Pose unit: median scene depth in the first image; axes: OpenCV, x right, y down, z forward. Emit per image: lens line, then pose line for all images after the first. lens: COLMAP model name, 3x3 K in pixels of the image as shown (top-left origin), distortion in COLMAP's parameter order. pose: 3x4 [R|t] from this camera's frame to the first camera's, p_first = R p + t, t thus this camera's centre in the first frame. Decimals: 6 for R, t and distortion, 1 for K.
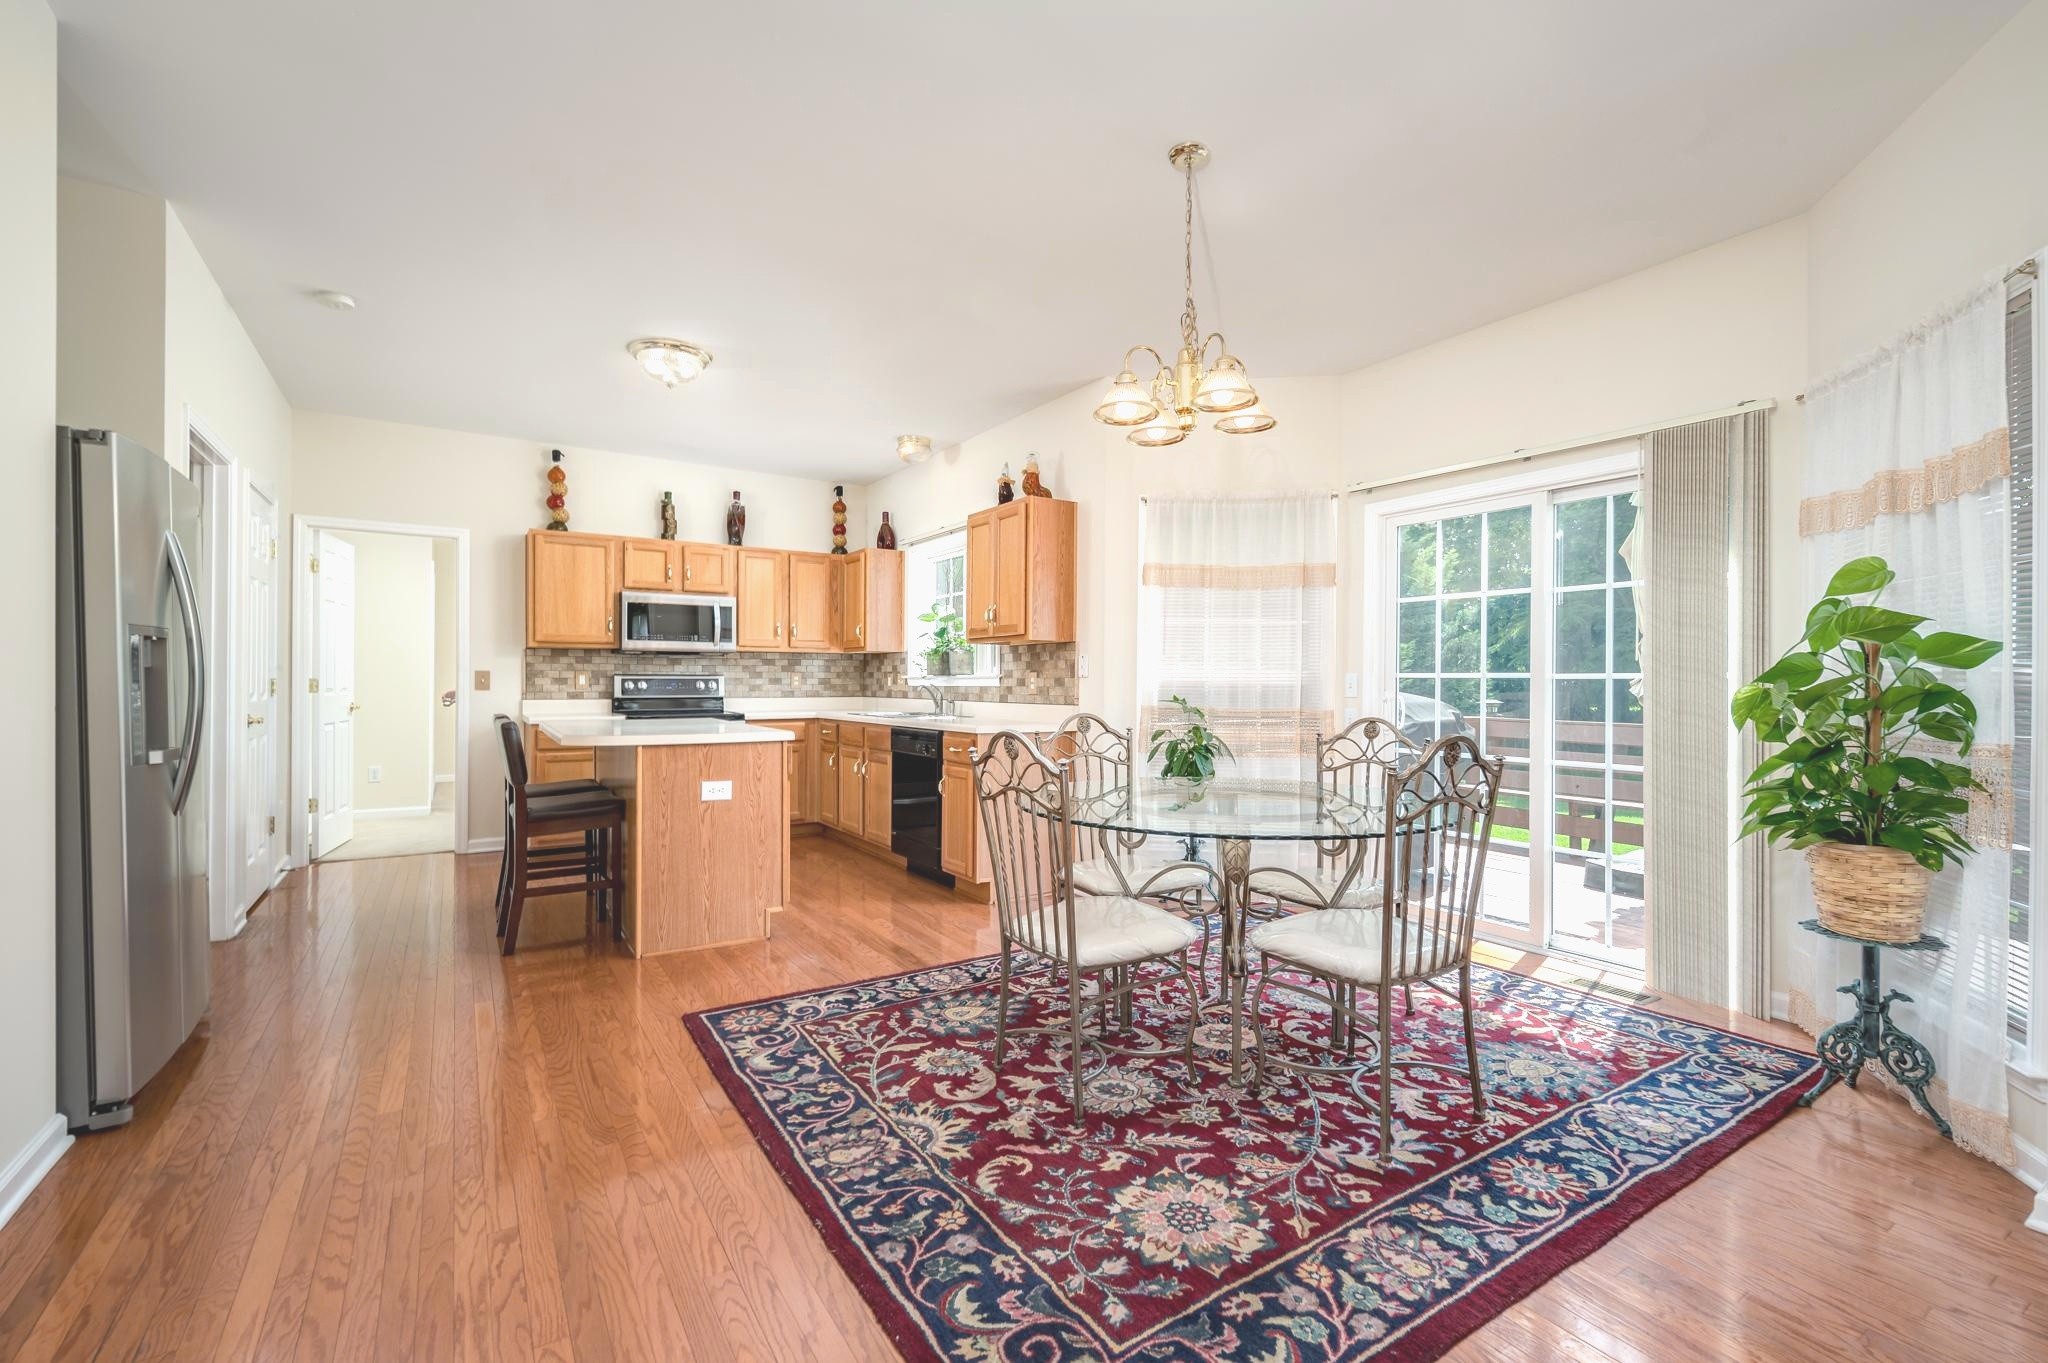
lens RADIAL K [[890.5, 0, 1034.5], [0, 890.5, 686.9], [0, 0, 1]] dist [0.000889, -0.001210]
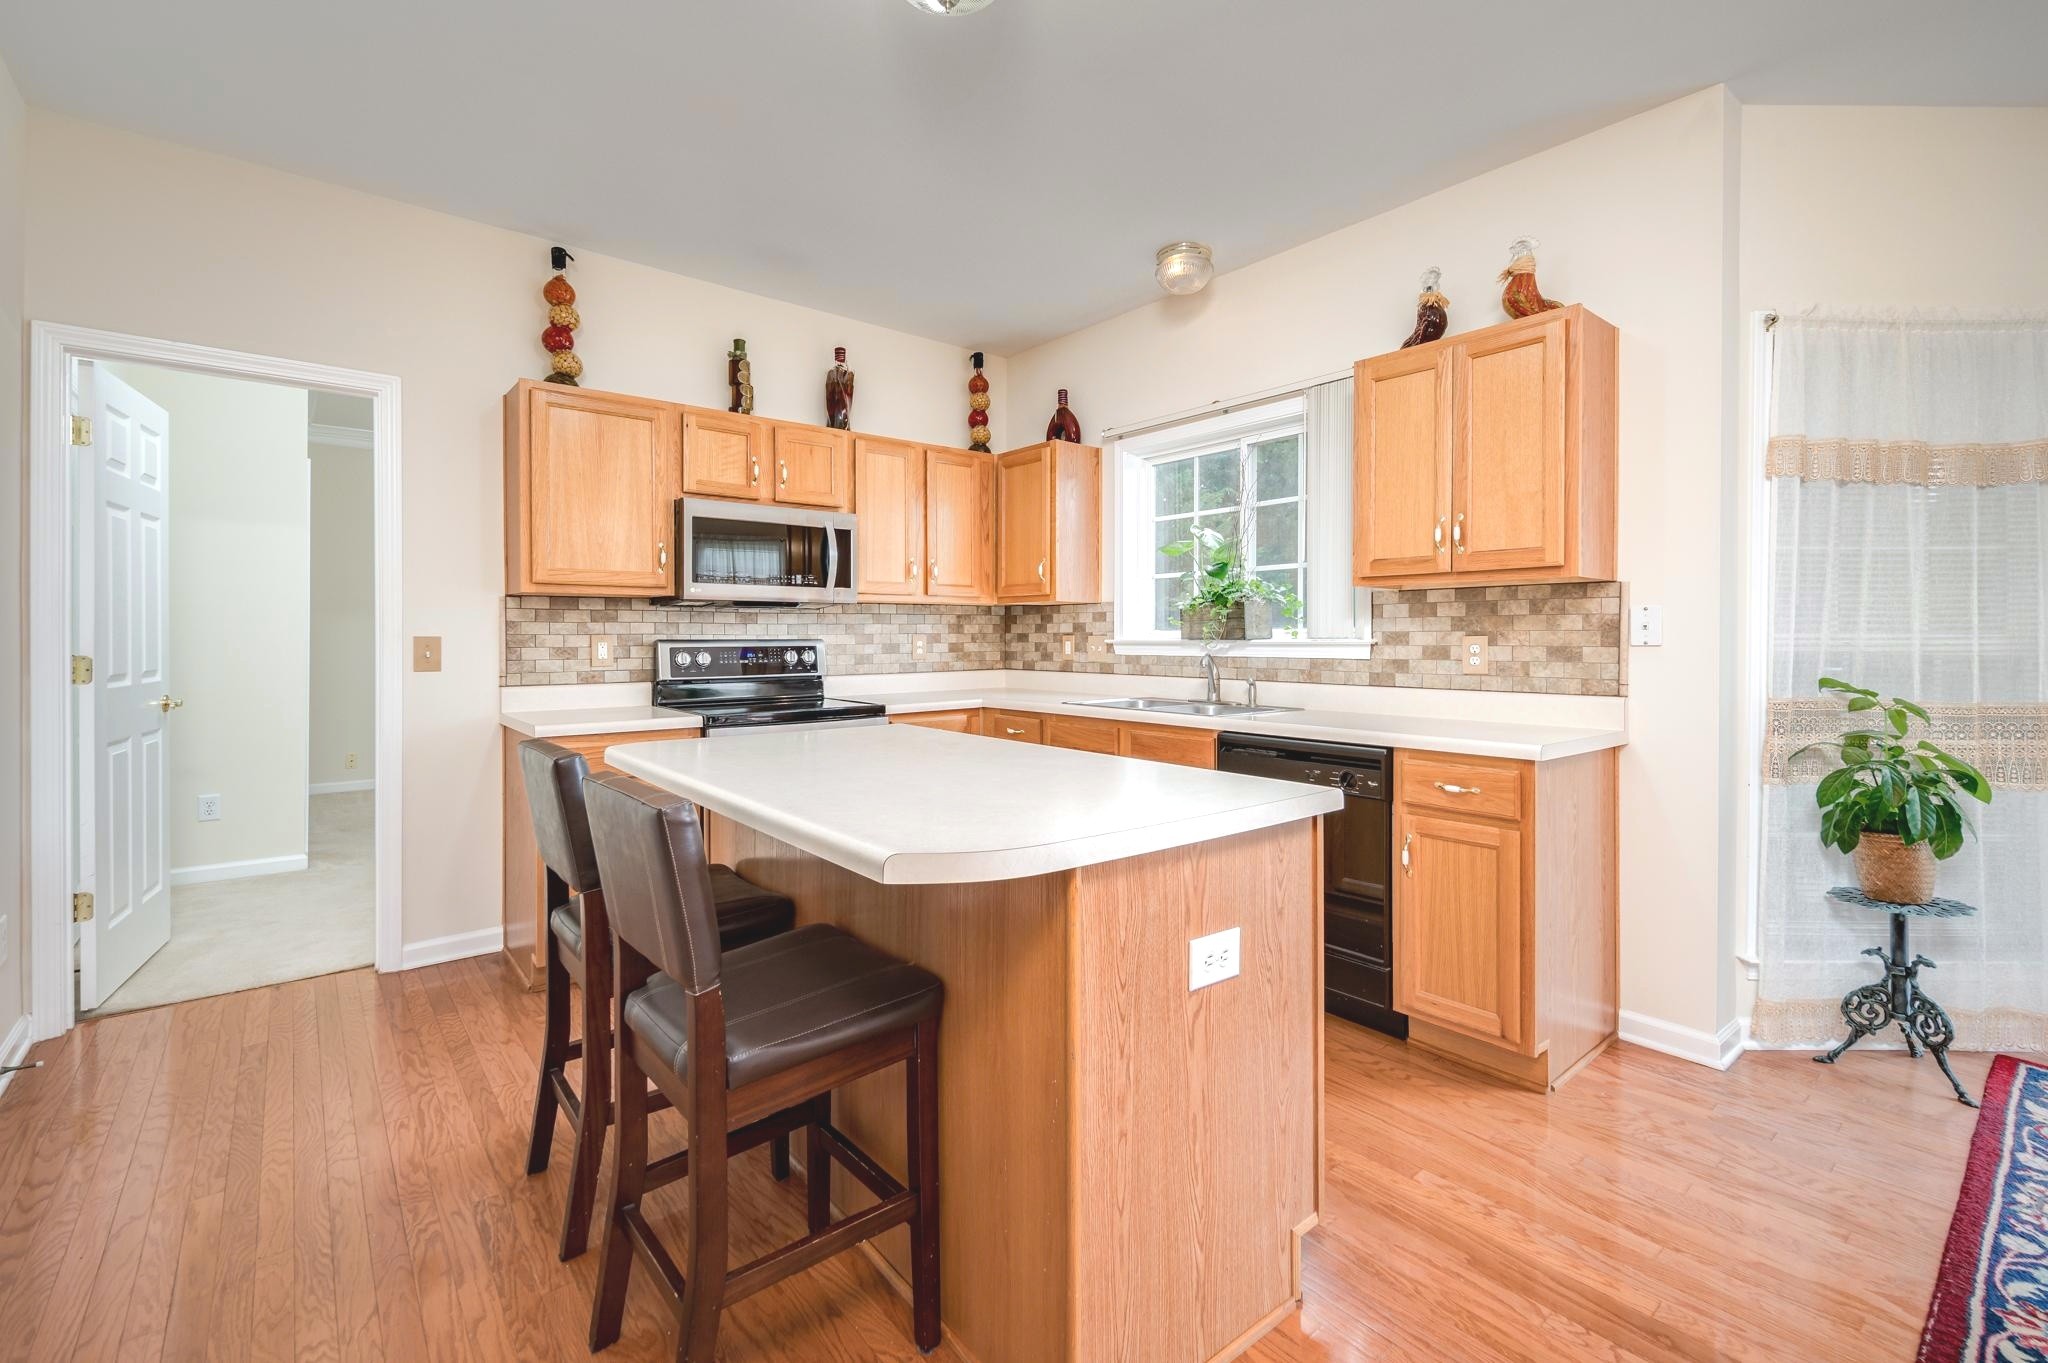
lens RADIAL K [[890.5, 0, 1025.0], [0, 890.5, 640.1], [0, 0, 1]] dist [0.000889, -0.001210]
pose [[0.993470, -0.005387, 0.113969, -0.384742], [0.005423, 0.999985, -0.000006, -0.016990], [-0.113968, 0.000624, 0.993484, 0.500948]]
